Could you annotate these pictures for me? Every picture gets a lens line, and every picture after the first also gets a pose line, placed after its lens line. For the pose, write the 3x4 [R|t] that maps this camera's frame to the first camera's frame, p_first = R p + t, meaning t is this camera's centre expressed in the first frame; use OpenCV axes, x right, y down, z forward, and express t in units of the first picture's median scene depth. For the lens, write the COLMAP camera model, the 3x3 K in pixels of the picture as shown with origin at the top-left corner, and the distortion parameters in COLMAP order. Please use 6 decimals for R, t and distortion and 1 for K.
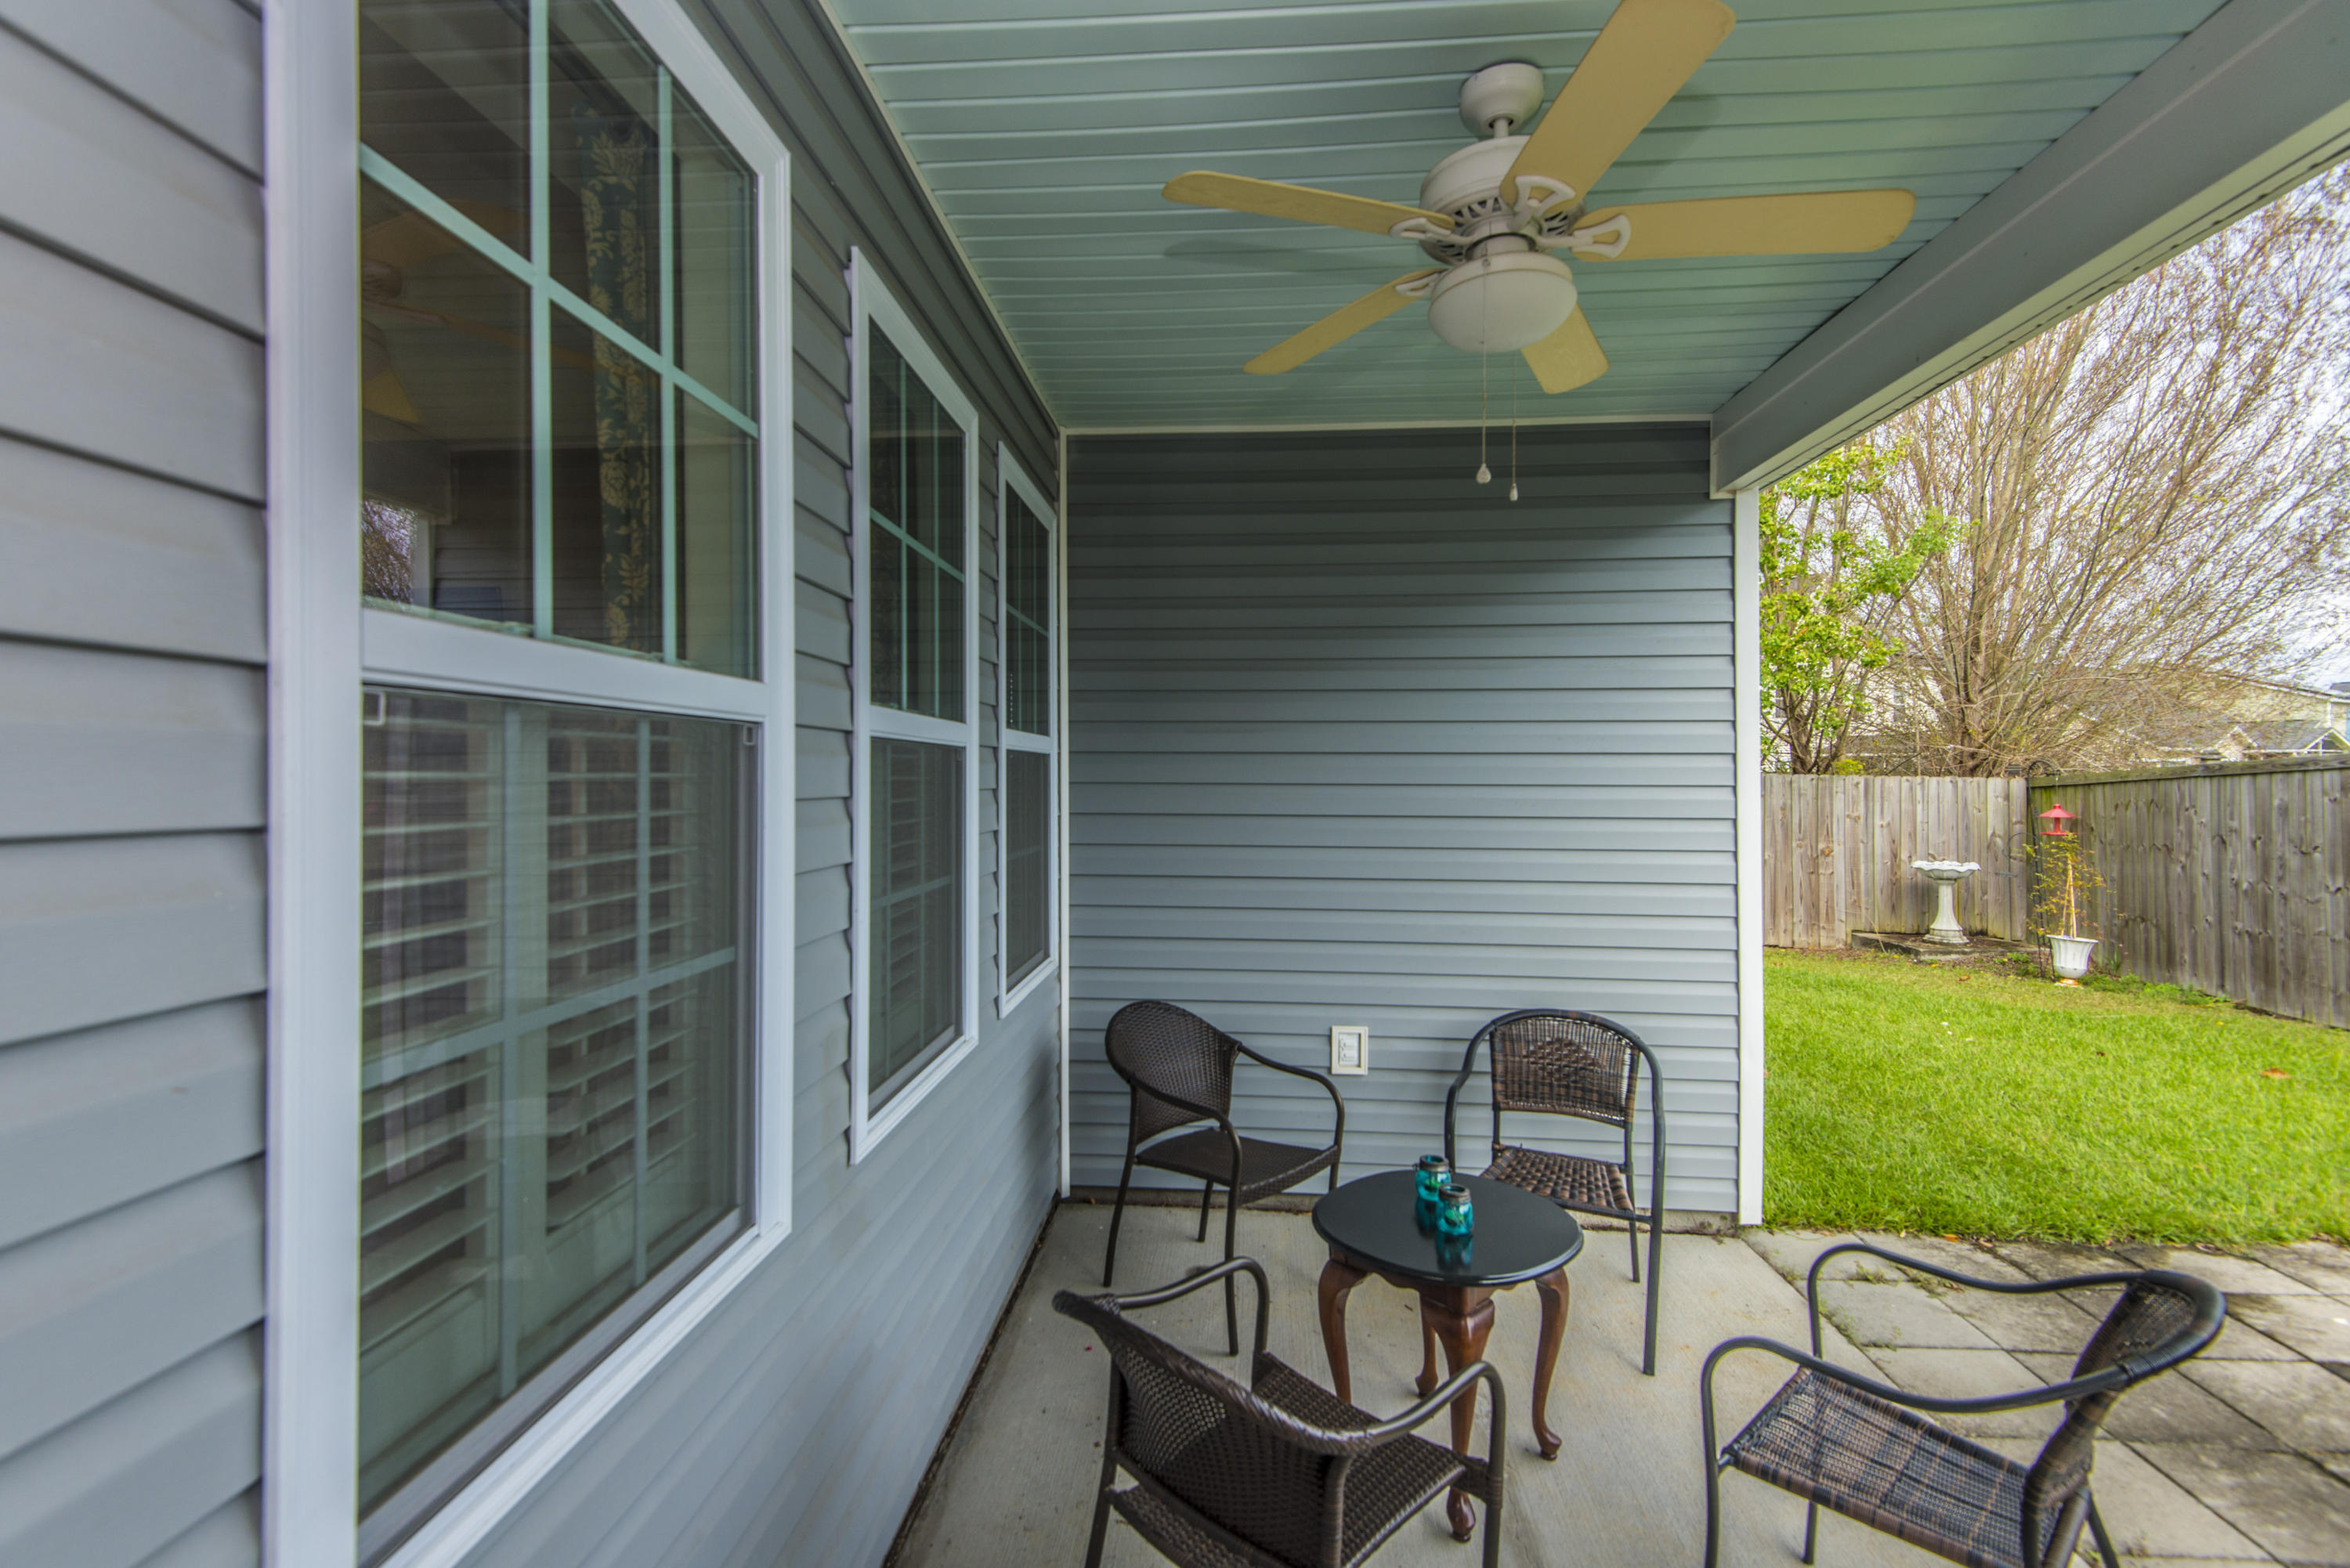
lens RADIAL K [[1076.9, 0, 1159.4], [0, 1076.9, 766.5], [0, 0, 1]] dist [0.033204, -0.015841]
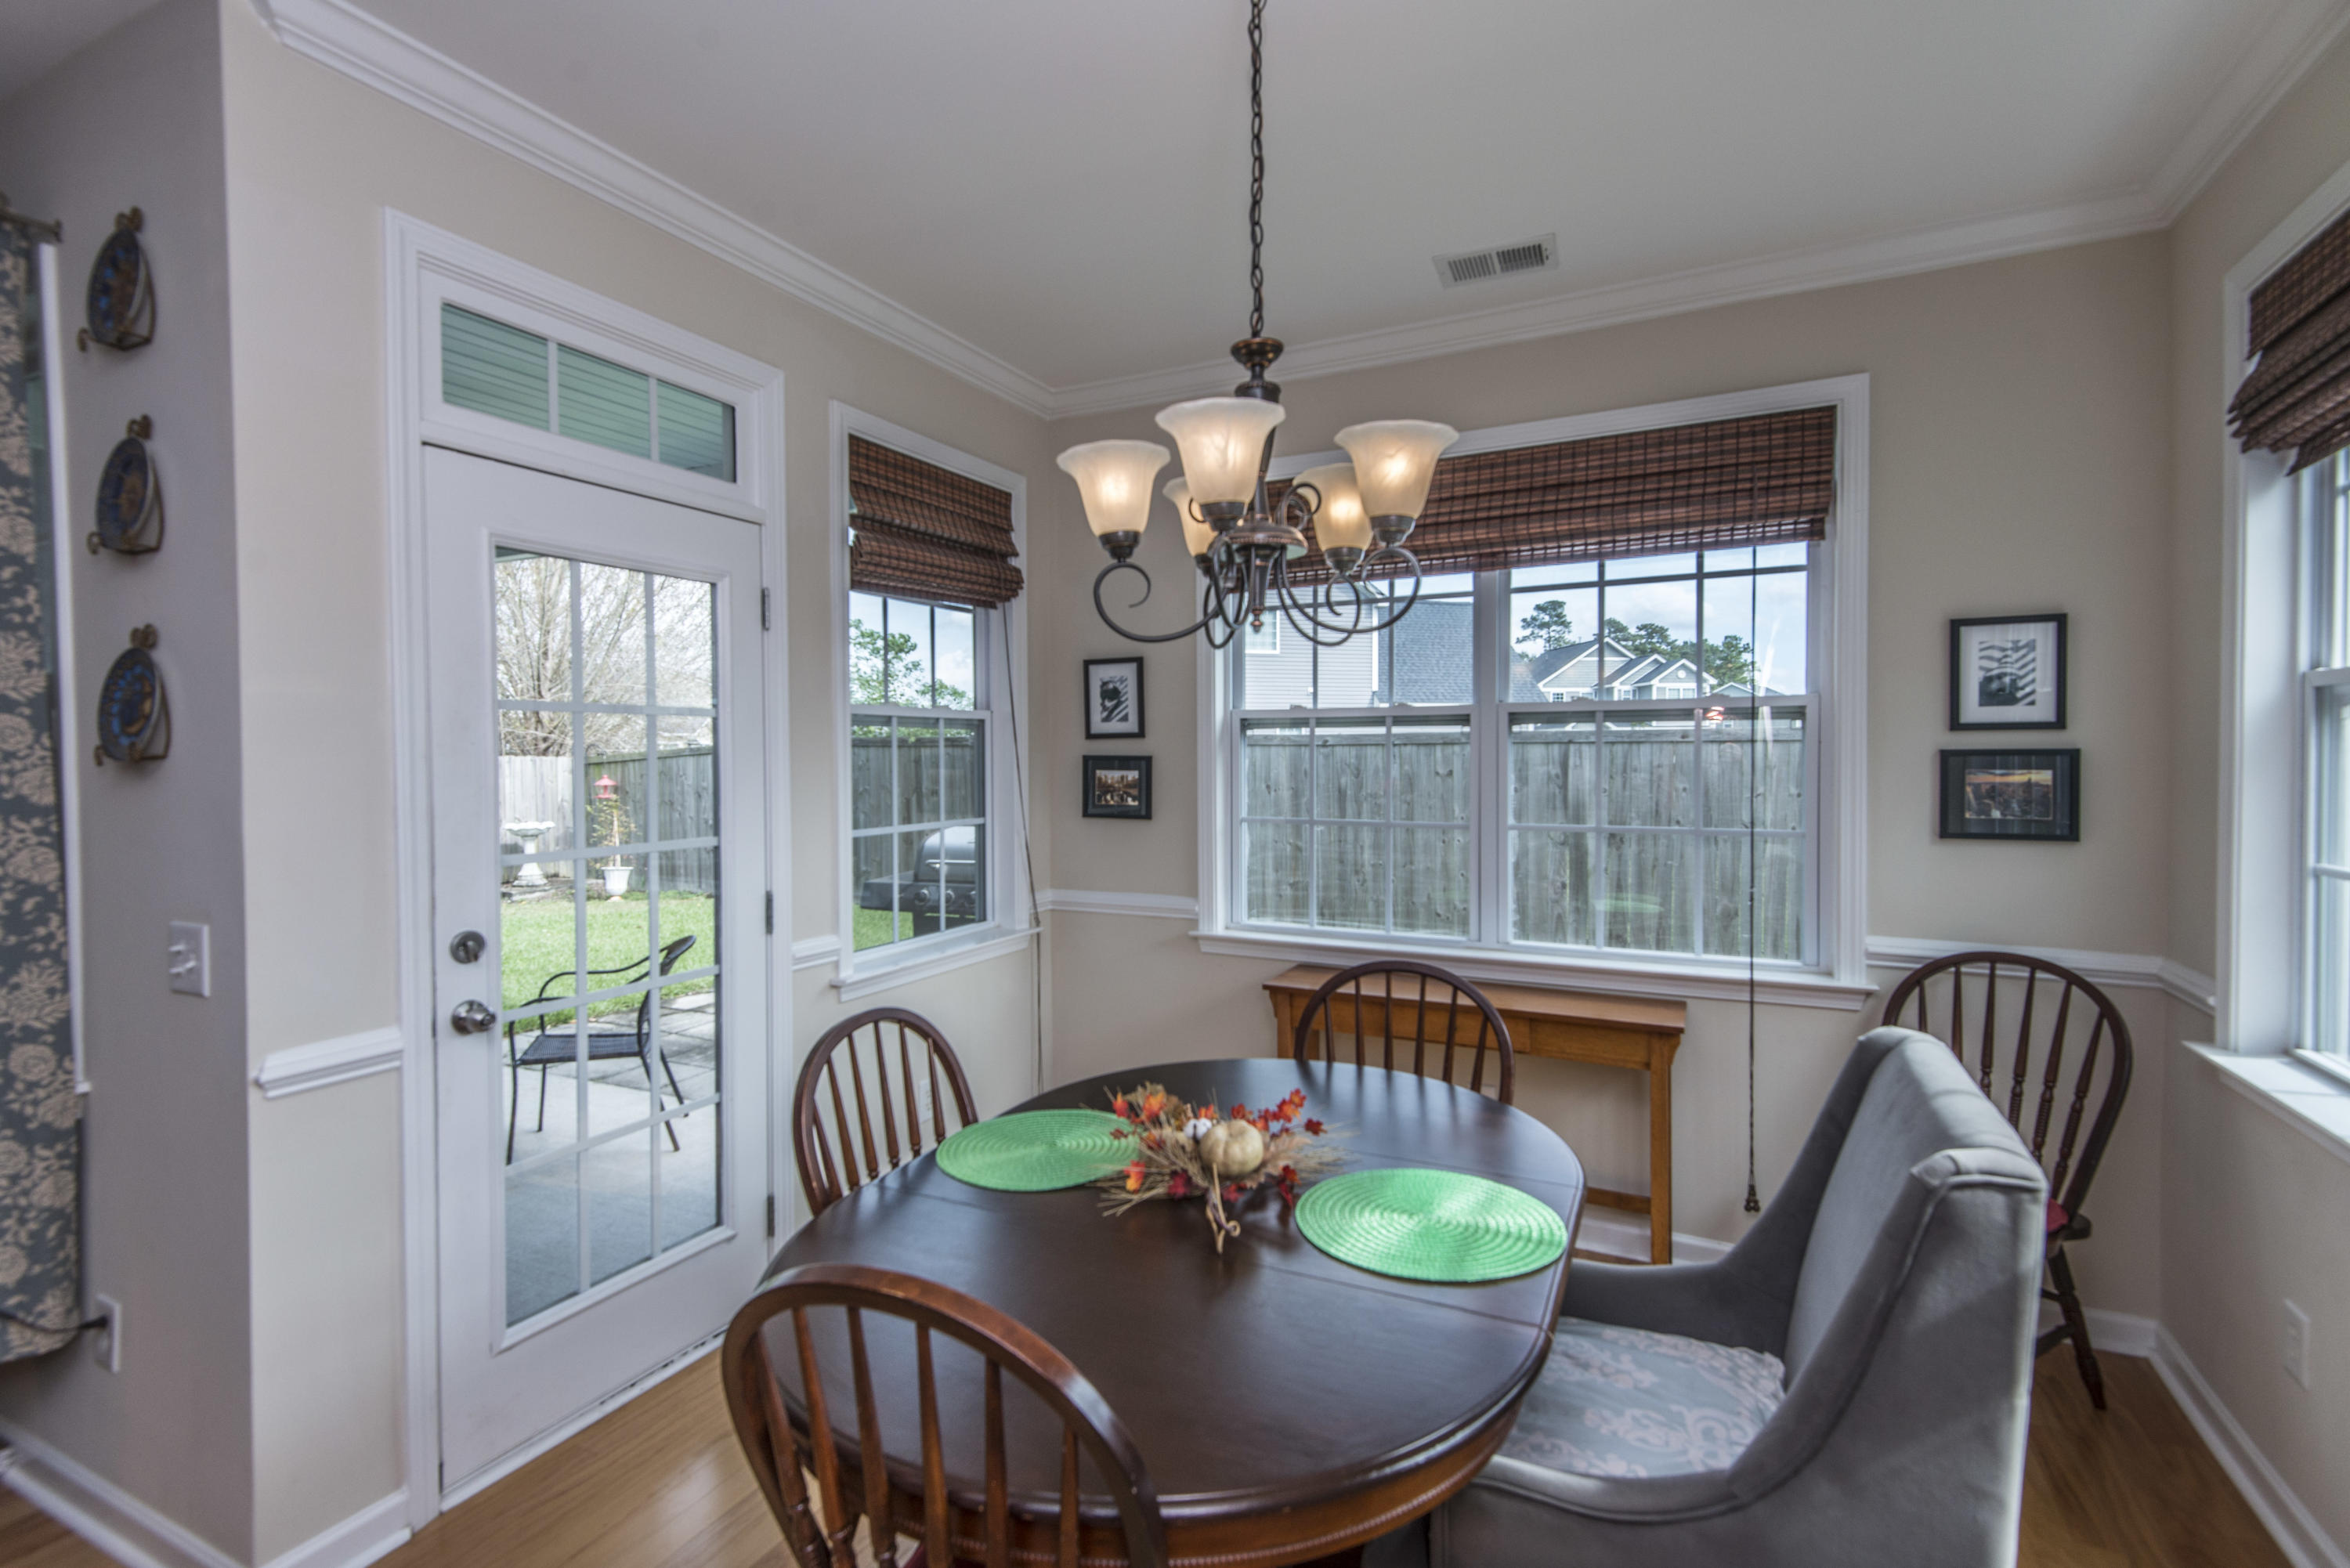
lens RADIAL K [[1076.9, 0, 1188.2], [0, 1076.9, 778.3], [0, 0, 1]] dist [0.033204, -0.015841]
pose [[0.366196, -0.026318, 0.930166, -0.481707], [-0.000302, 0.999597, 0.028402, -0.002908], [-0.930538, -0.010682, 0.366040, -0.489719]]
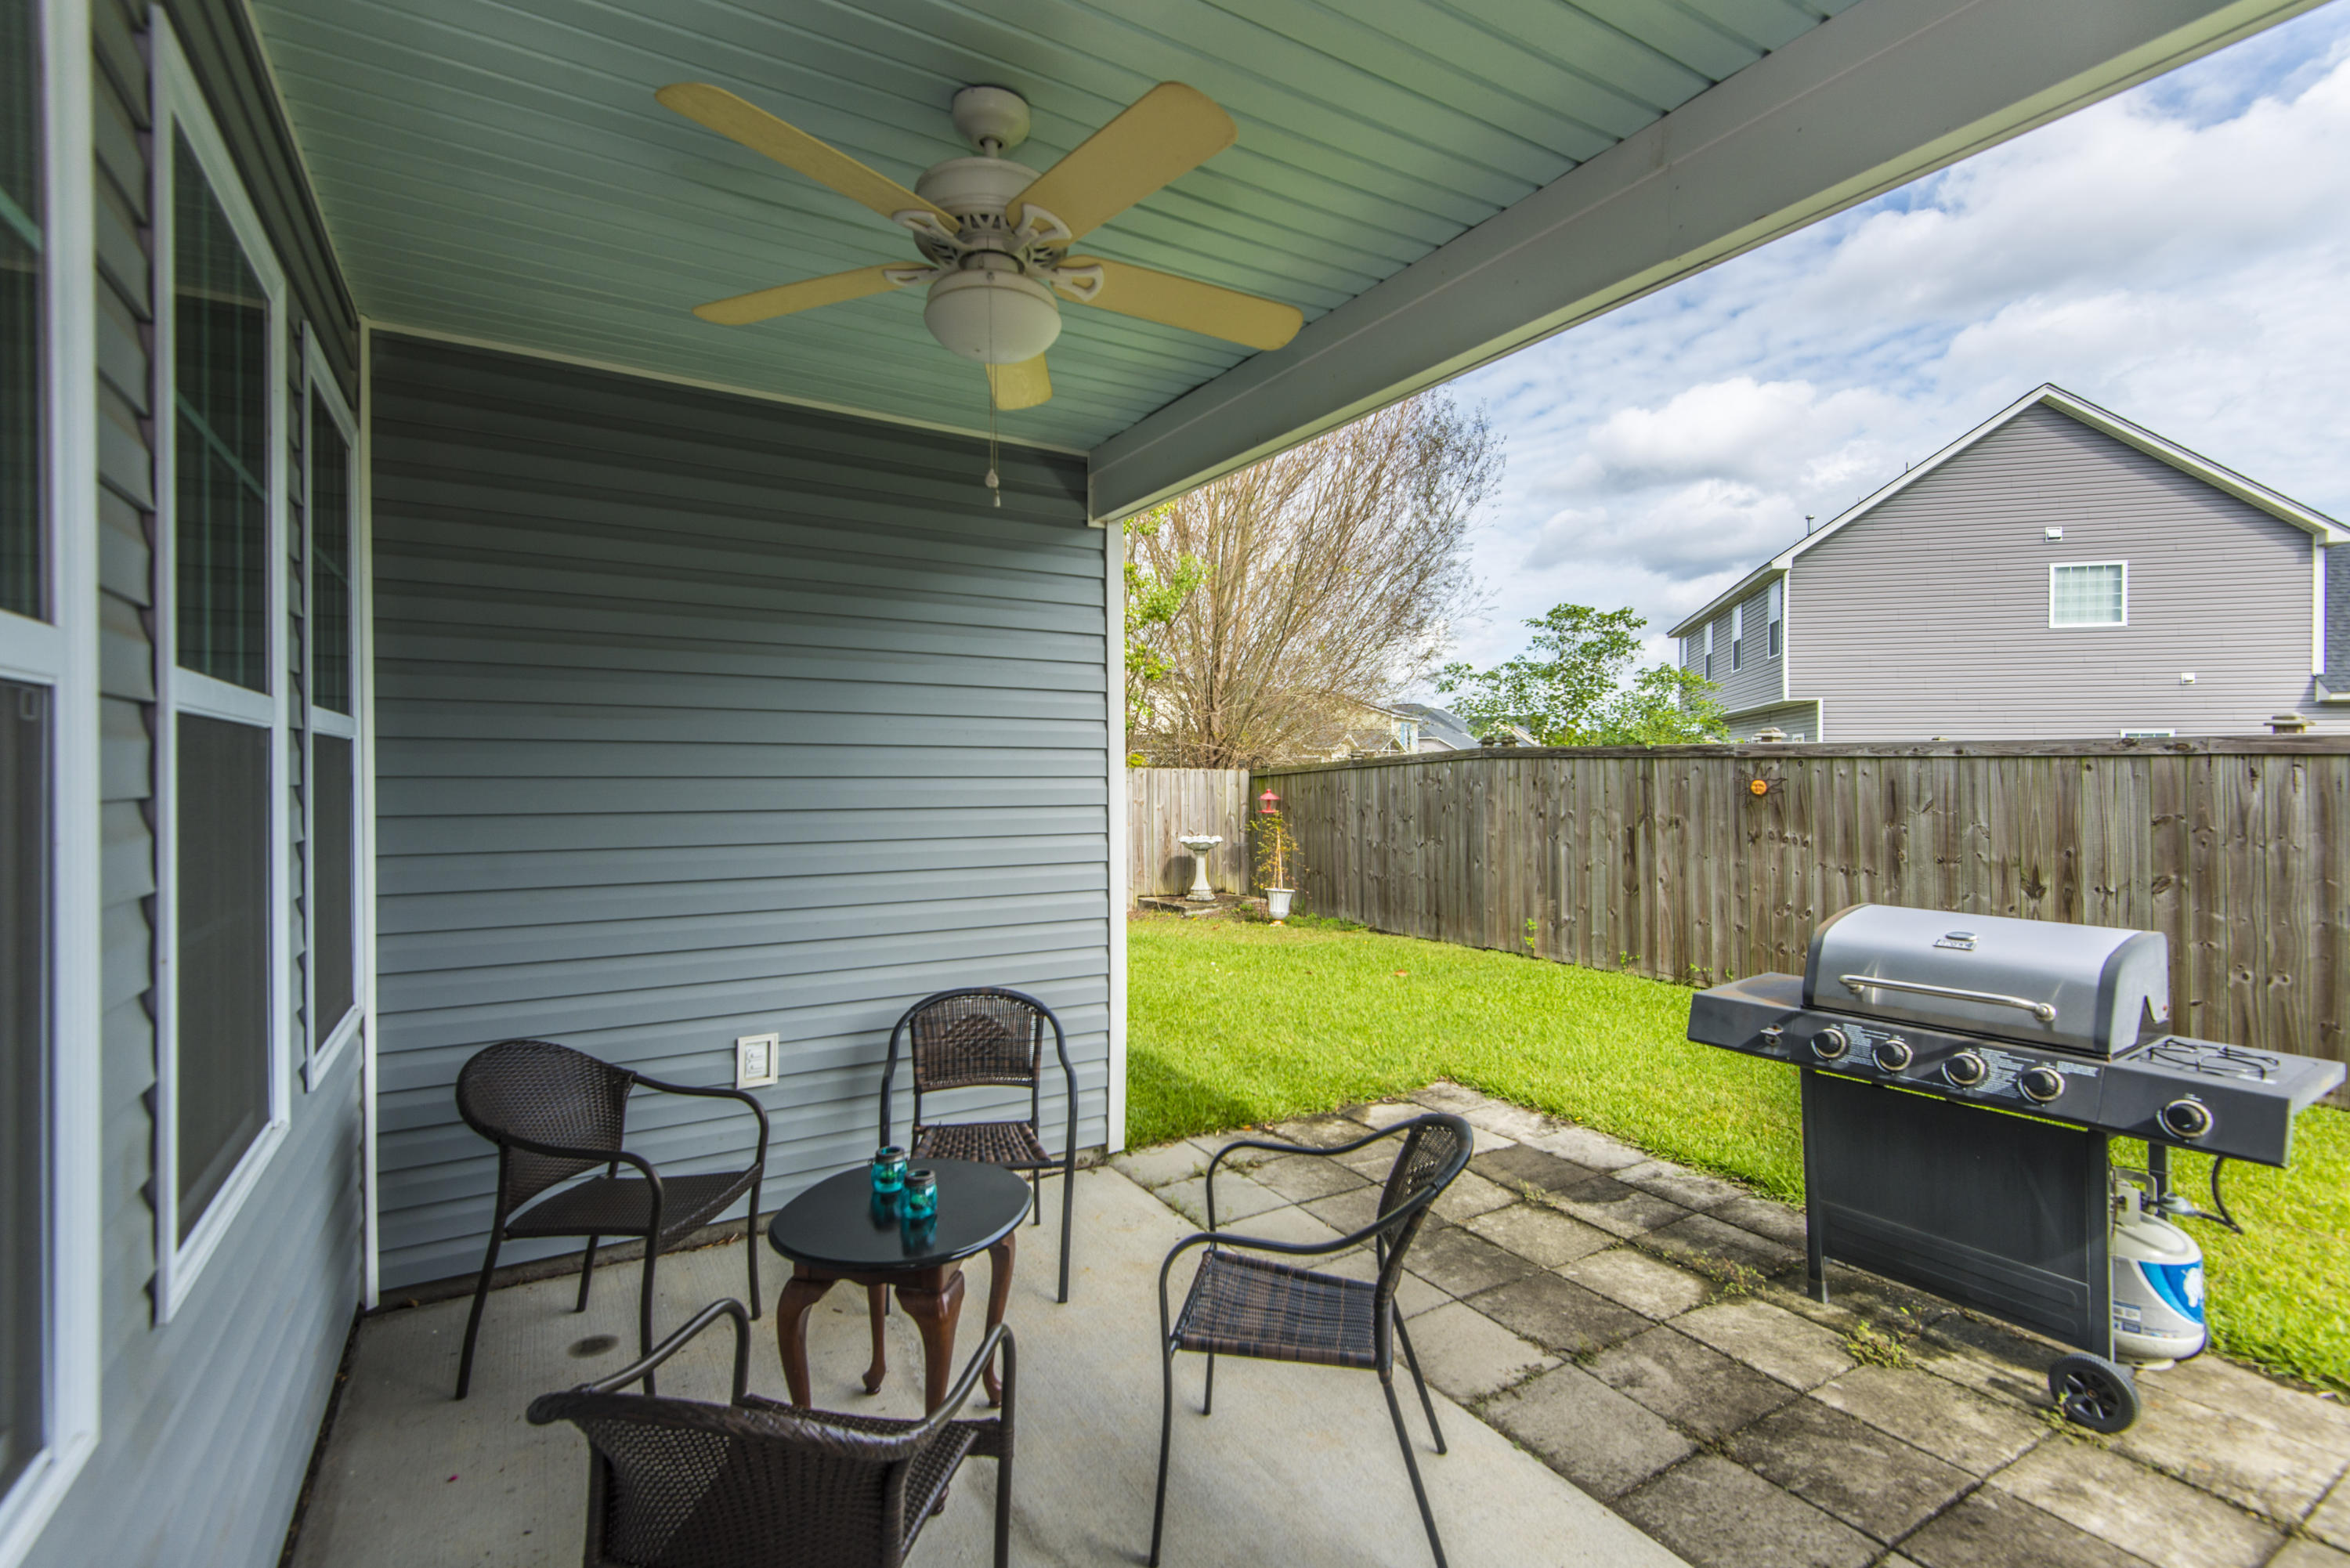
lens RADIAL K [[1076.9, 0, 1169.0], [0, 1076.9, 765.5], [0, 0, 1]] dist [0.033204, -0.015841]
pose [[0.813700, -0.000602, 0.581285, -0.086730], [-0.002293, 0.999988, 0.004246, 0.001147], [-0.581280, -0.004788, 0.813689, 0.025824]]
